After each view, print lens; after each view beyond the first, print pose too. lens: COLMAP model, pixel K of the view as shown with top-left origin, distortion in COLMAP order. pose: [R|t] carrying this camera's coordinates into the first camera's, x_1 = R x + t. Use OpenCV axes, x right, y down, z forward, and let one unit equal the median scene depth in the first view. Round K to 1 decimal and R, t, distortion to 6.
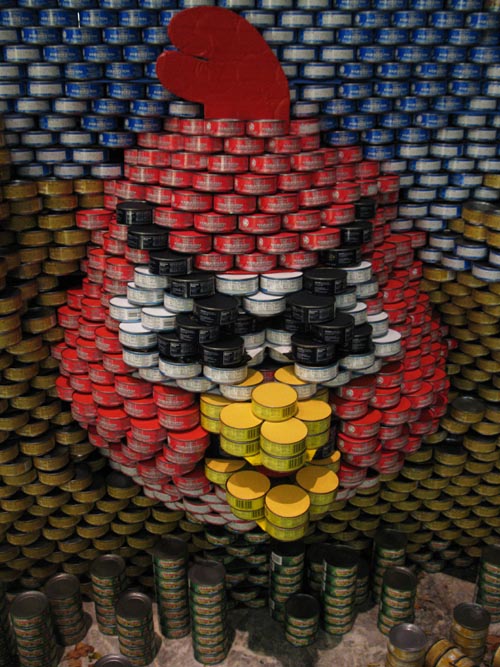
lens RADIAL K [[692.6, 0, 239.4], [0, 692.6, 351.7], [0, 0, 1]] dist [-0.170832, 0.171052]
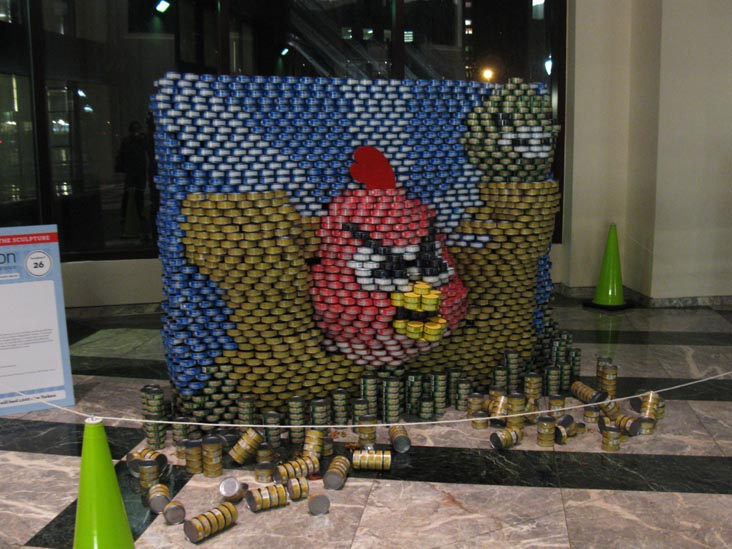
lens RADIAL K [[760.1, 0, 312.1], [0, 760.1, 275.1], [0, 0, 1]] dist [-0.170832, 0.171052]
pose [[0.955336, -0.069069, 0.287336, -1.007384], [0.132216, 0.969461, -0.206554, 0.478814], [-0.264294, 0.235319, 0.935293, -1.385942]]
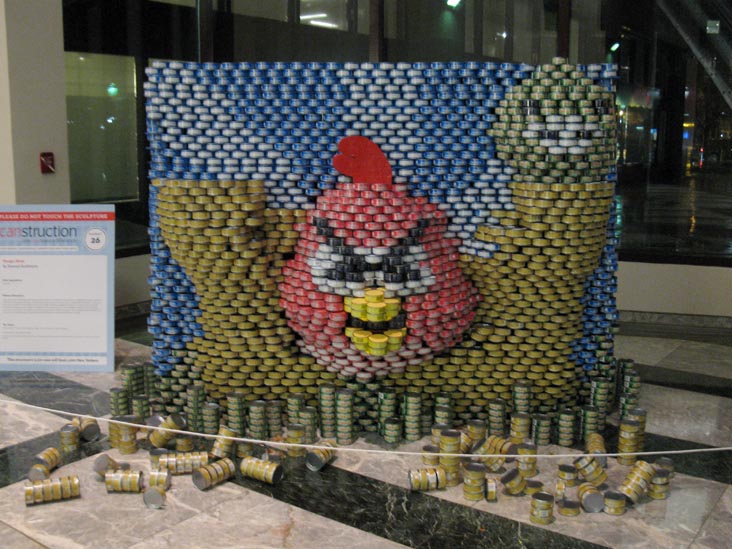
lens RADIAL K [[760.1, 0, 312.1], [0, 760.1, 275.1], [0, 0, 1]] dist [-0.170832, 0.171052]
pose [[0.987996, 0.025013, -0.152444, 0.197663], [-0.058768, 0.973466, -0.221156, 0.498748], [0.142867, 0.227460, 0.963250, -1.321893]]
